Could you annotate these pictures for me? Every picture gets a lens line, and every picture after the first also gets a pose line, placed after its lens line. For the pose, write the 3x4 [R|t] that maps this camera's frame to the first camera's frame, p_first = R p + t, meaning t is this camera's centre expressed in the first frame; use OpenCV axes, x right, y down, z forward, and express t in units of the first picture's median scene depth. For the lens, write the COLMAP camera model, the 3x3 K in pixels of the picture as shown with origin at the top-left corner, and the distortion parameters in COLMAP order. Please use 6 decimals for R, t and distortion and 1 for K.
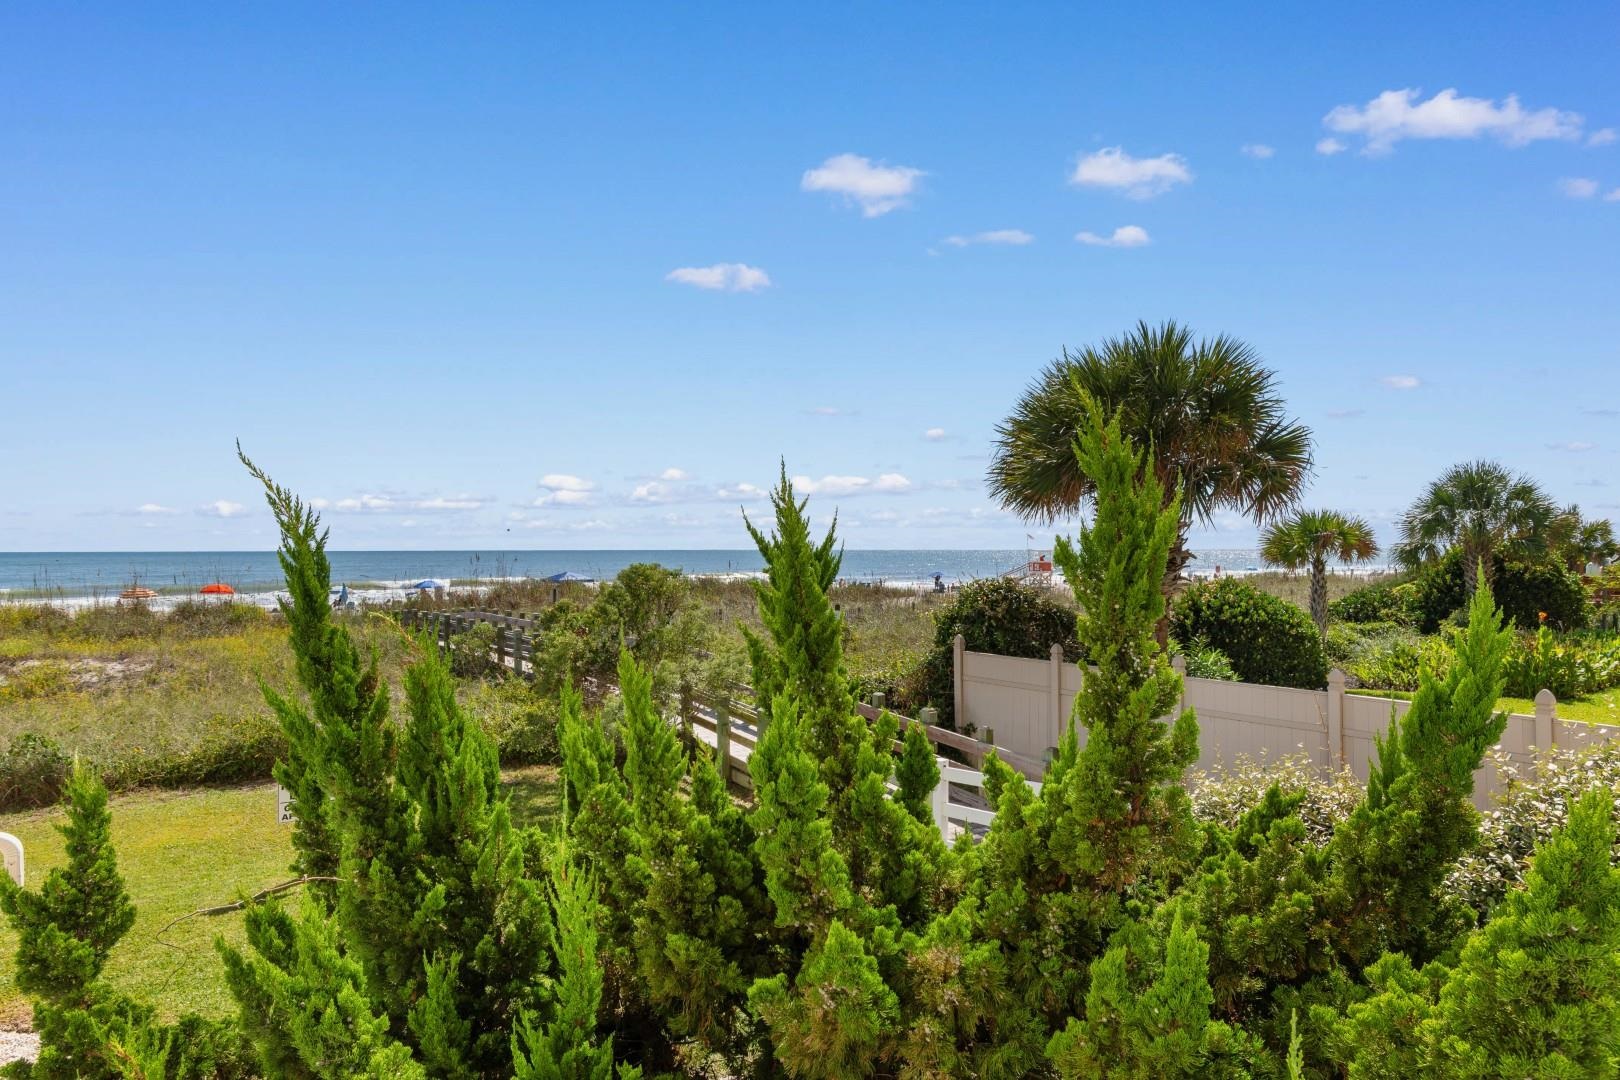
lens RADIAL K [[978.8, 0, 810.8], [0, 978.8, 520.4], [0, 0, 1]] dist [0.002323, 0.002238]
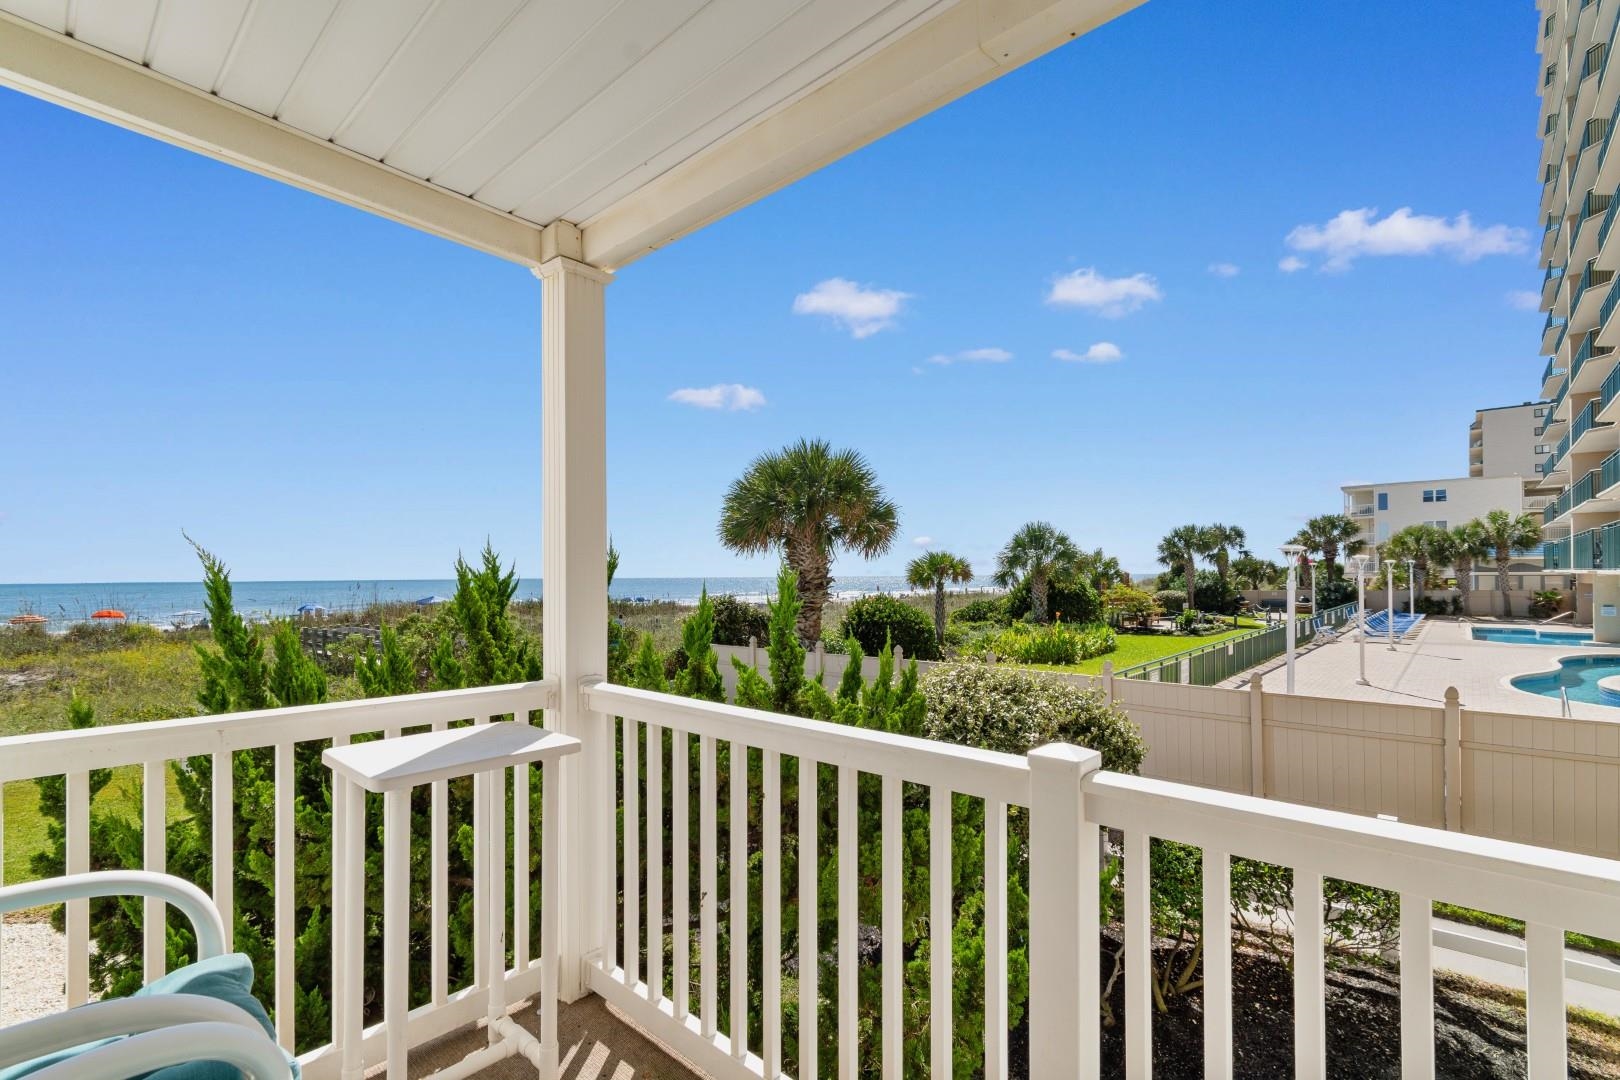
lens RADIAL K [[722.1, 0, 816.5], [0, 722.1, 559.6], [0, 0, 1]] dist [0.000123, -0.001739]
pose [[0.972182, 0.000026, 0.234226, 0.047966], [-0.001198, 0.999987, 0.004863, -0.002662], [-0.234223, -0.005008, 0.972170, -0.104705]]
